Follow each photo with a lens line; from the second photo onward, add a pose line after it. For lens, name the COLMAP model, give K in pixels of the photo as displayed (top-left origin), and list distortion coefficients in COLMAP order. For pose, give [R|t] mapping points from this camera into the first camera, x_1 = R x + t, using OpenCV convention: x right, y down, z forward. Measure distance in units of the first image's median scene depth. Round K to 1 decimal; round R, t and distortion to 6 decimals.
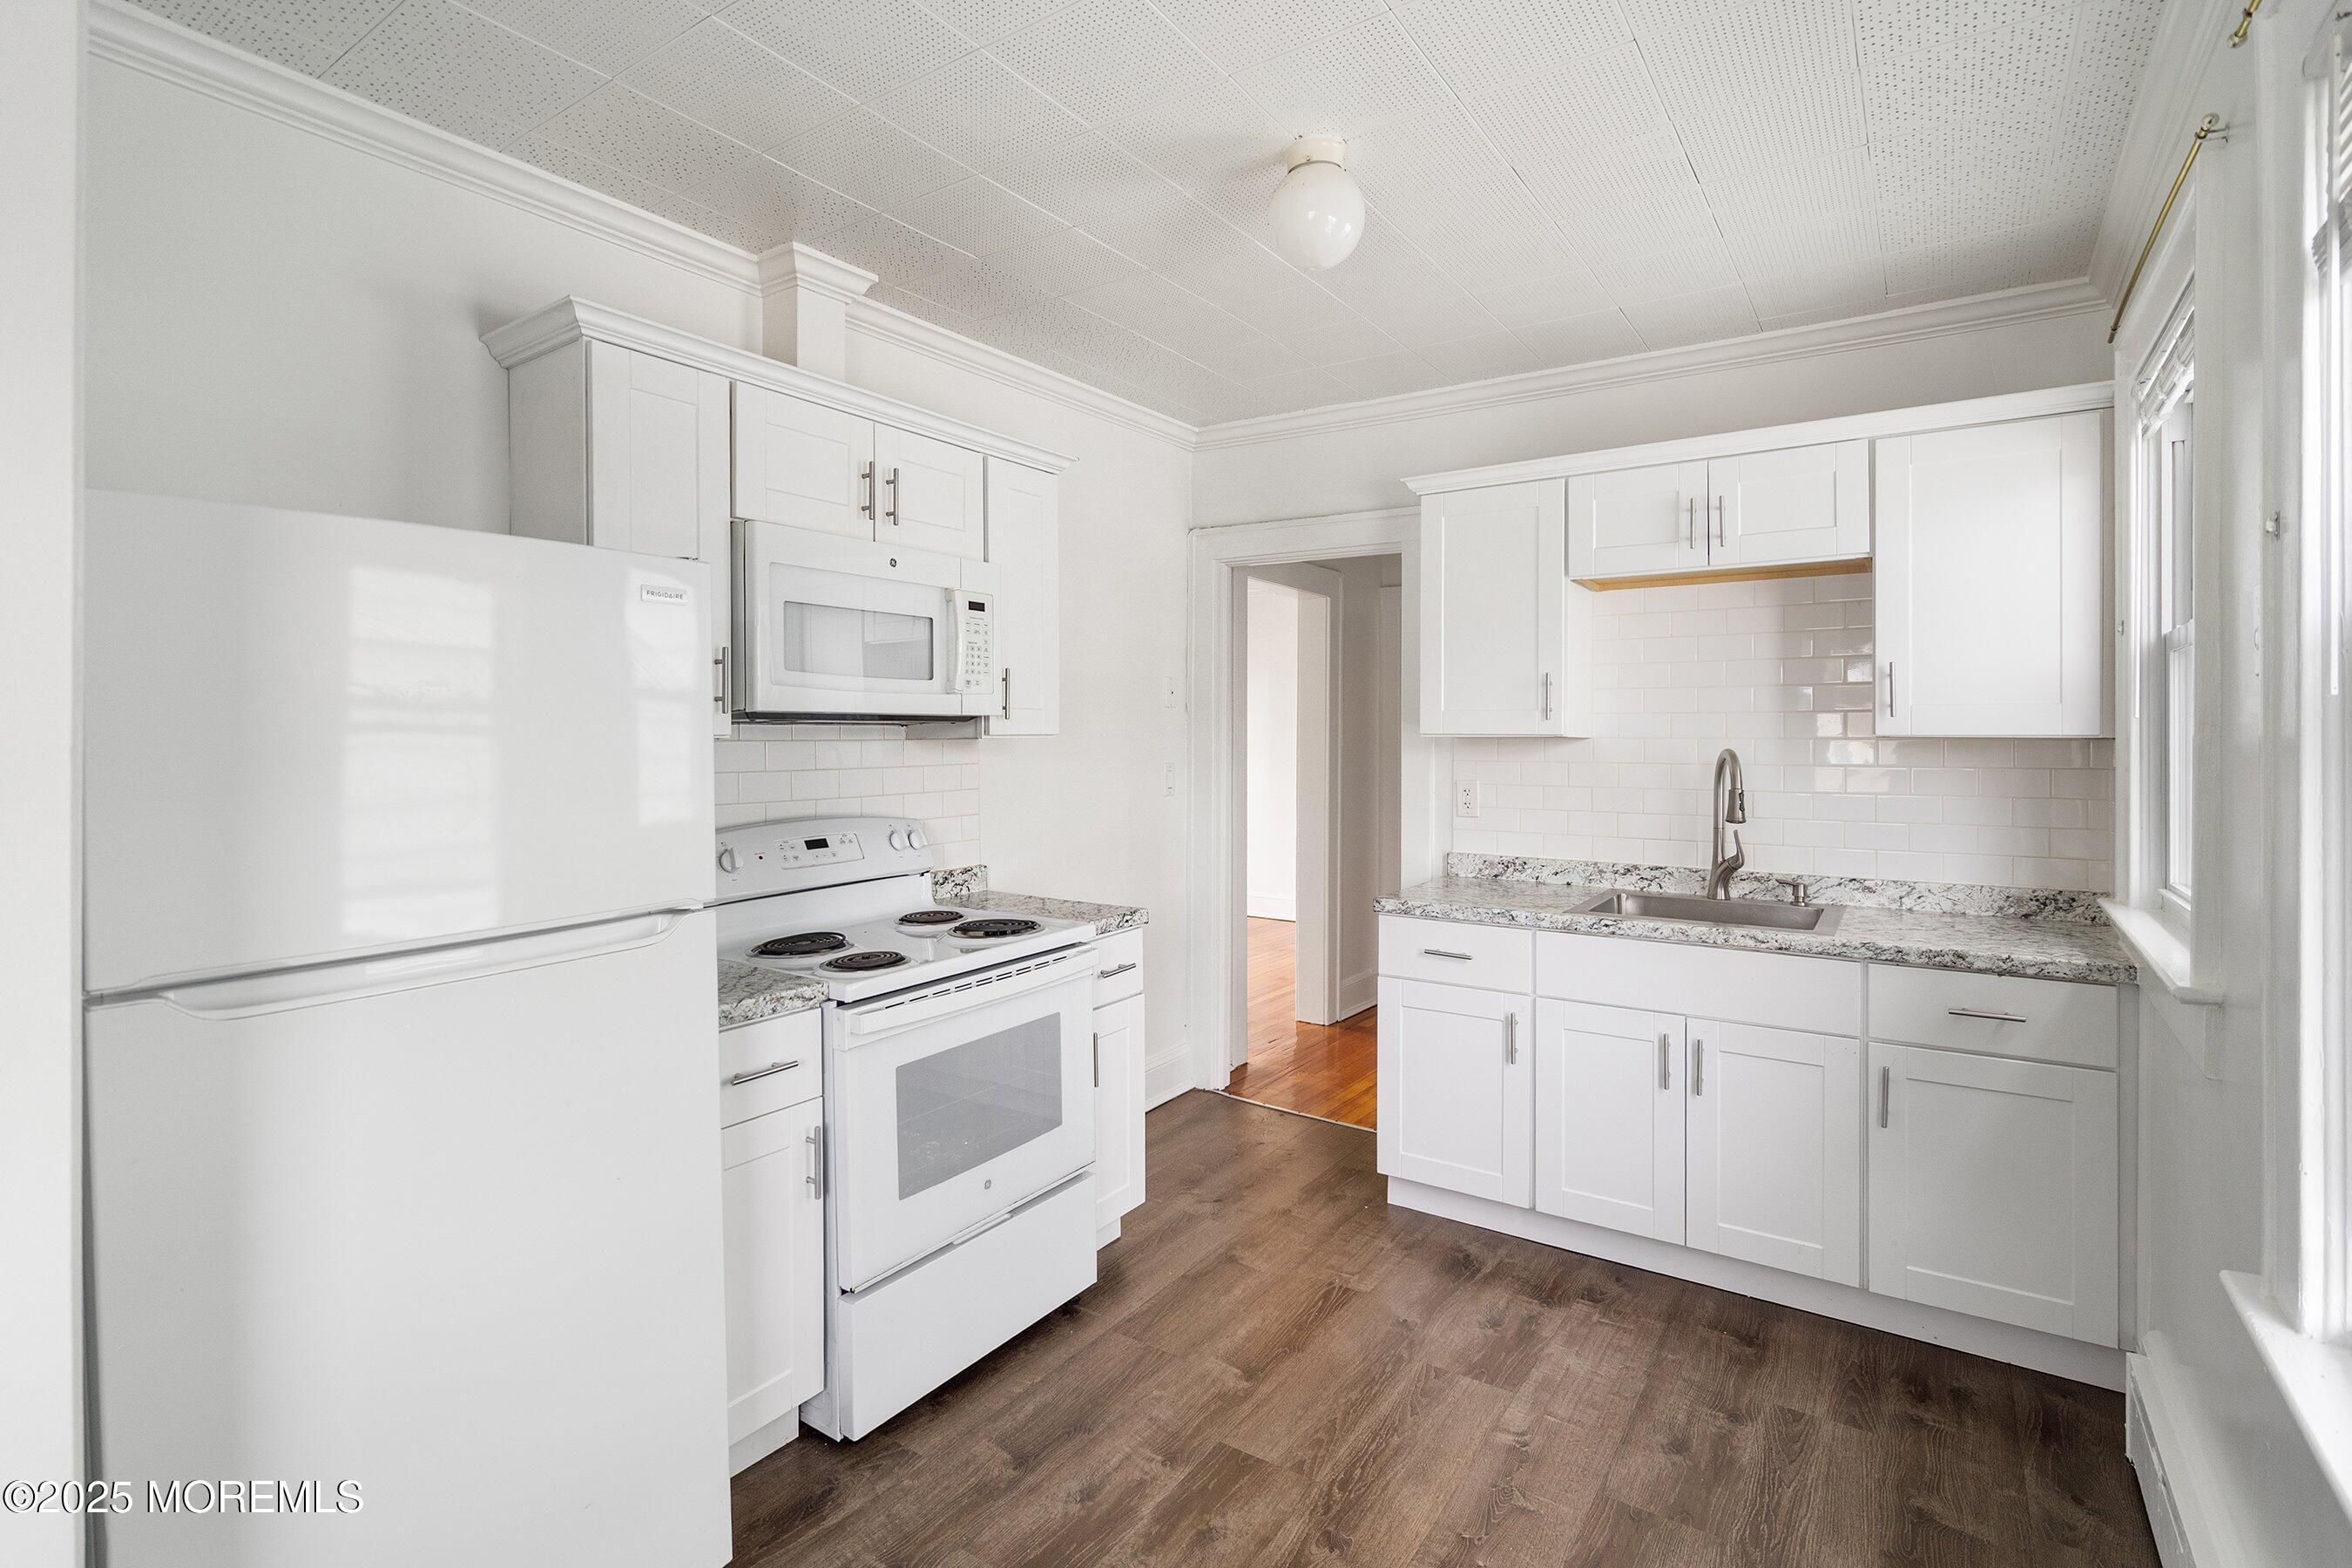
lens RADIAL K [[1101.9, 0, 1168.7], [0, 1101.9, 741.0], [0, 0, 1]] dist [0.002963, 0.000765]
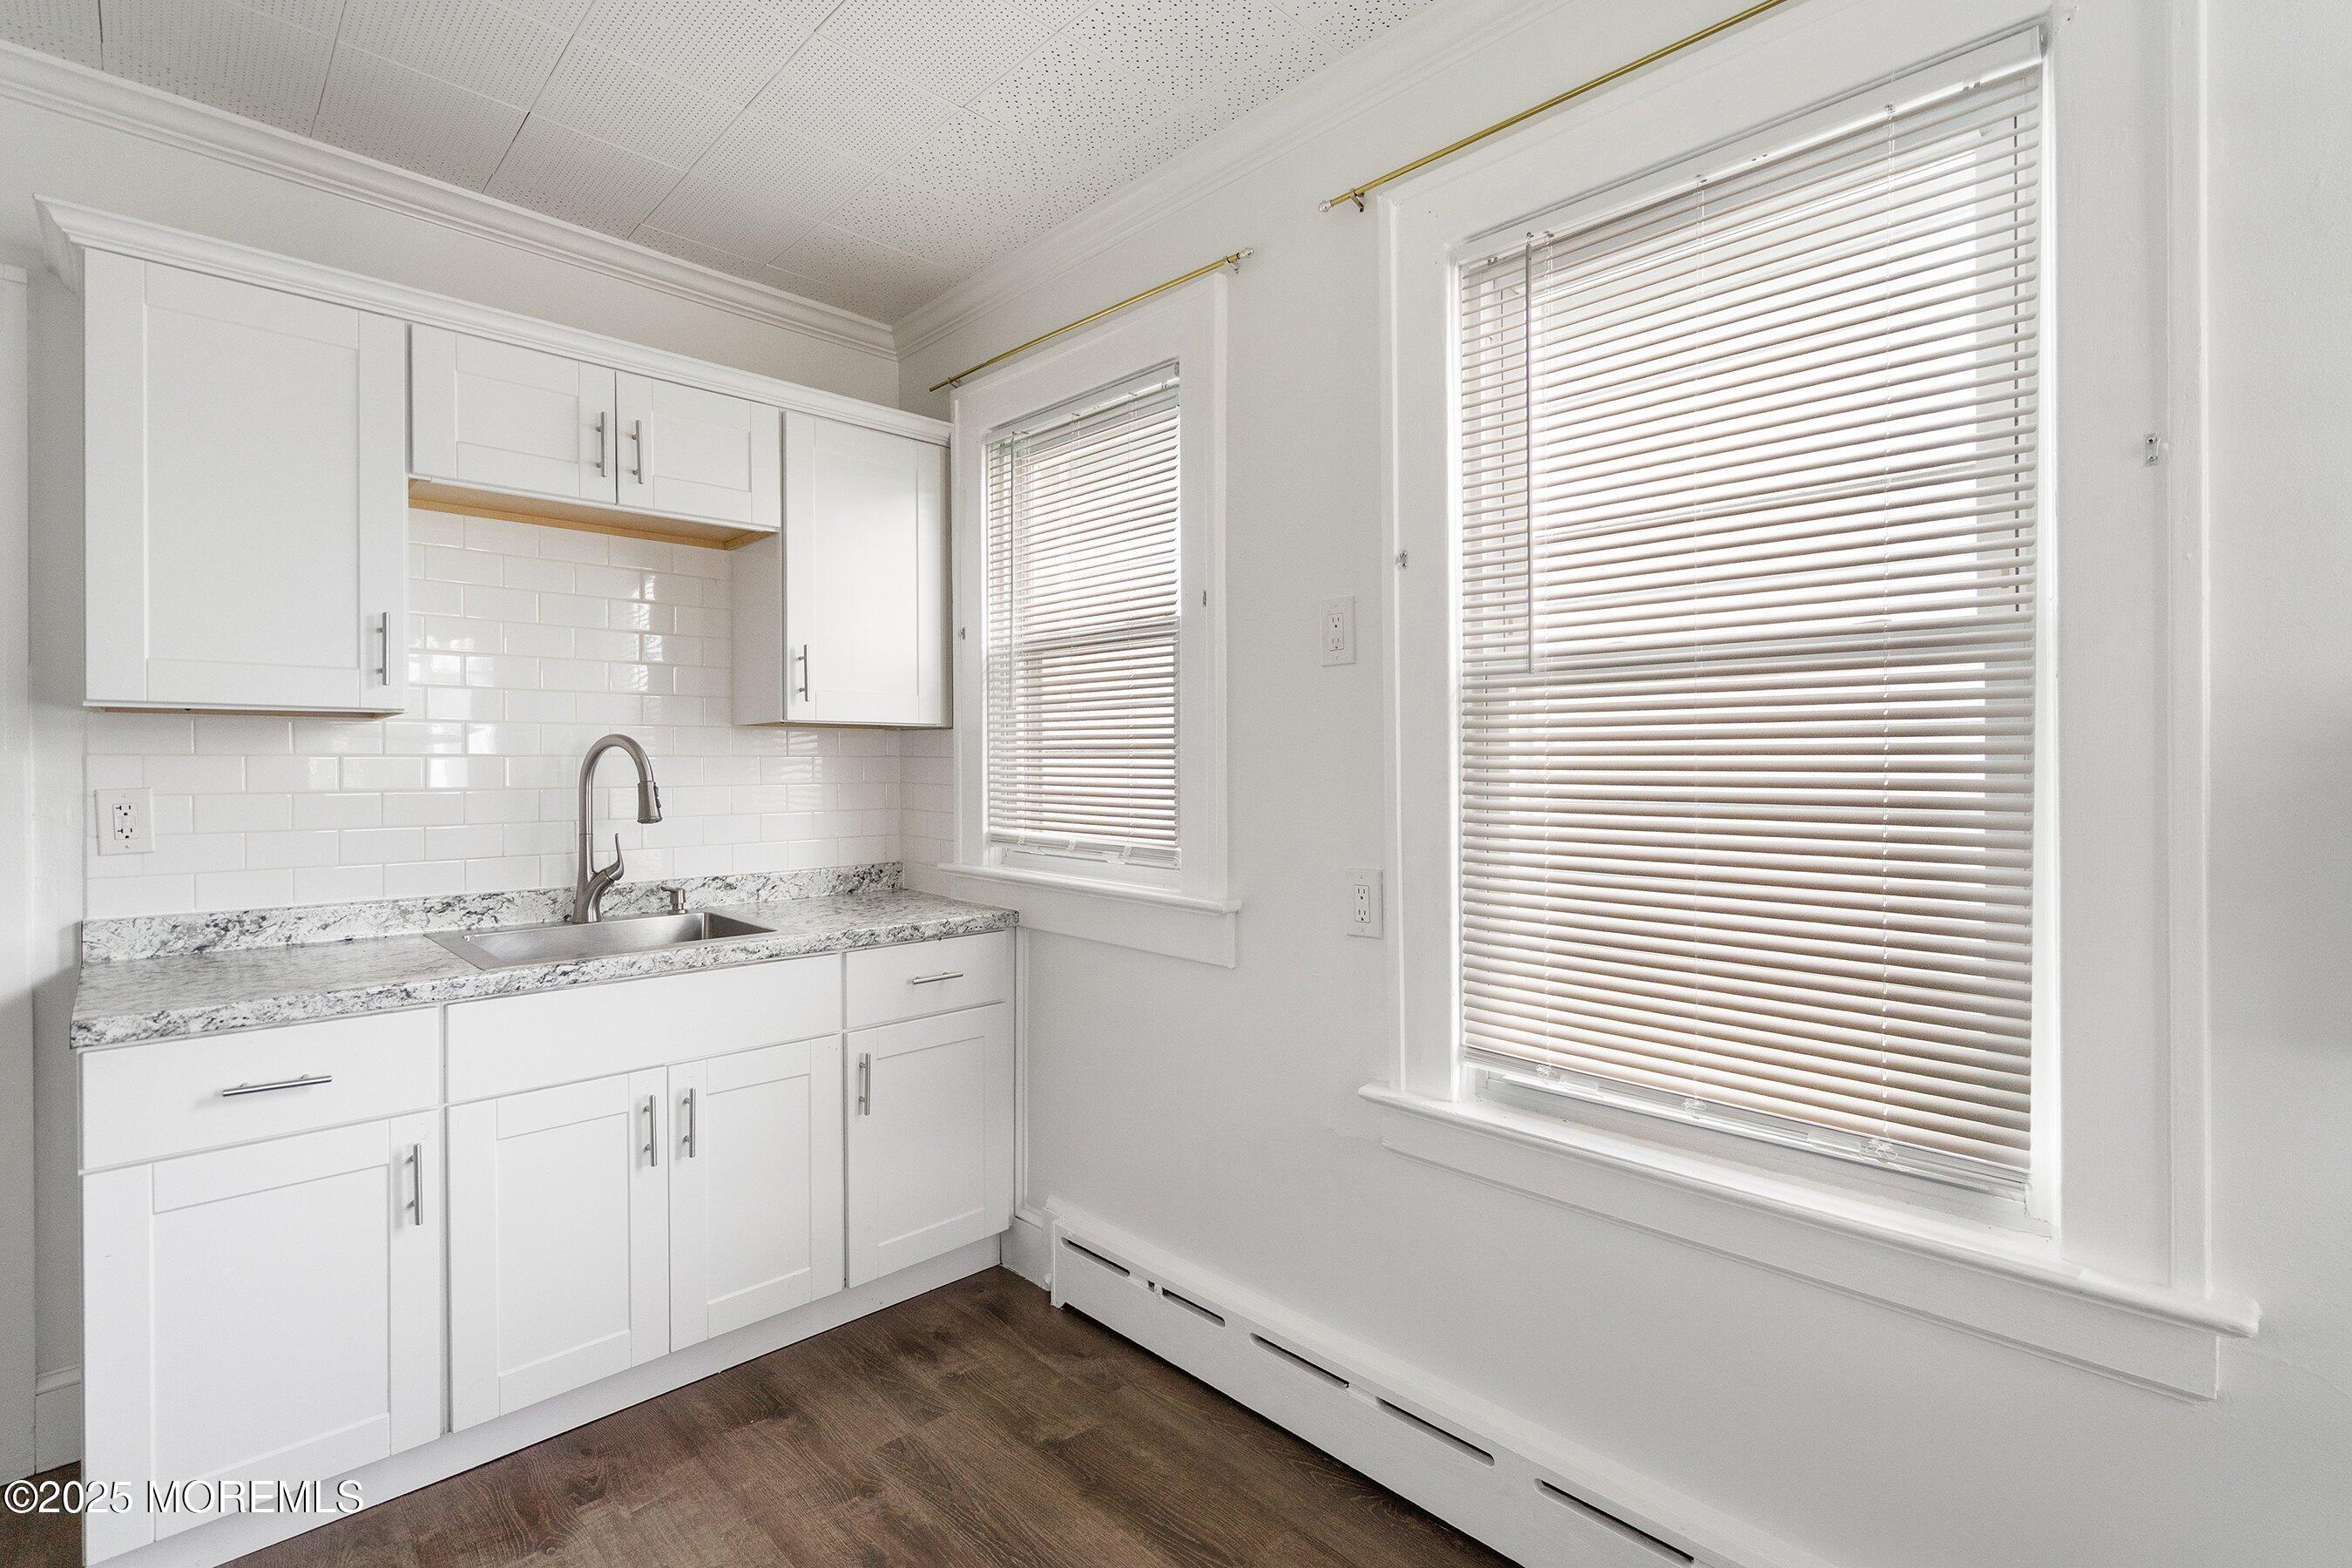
lens RADIAL K [[1101.9, 0, 1165.0], [0, 1101.9, 770.5], [0, 0, 1]] dist [0.002963, 0.000765]
pose [[0.198450, -0.009611, 0.980064, -0.230535], [0.003504, 0.999952, 0.009096, 0.030089], [-0.980105, 0.001629, 0.198475, 0.476594]]
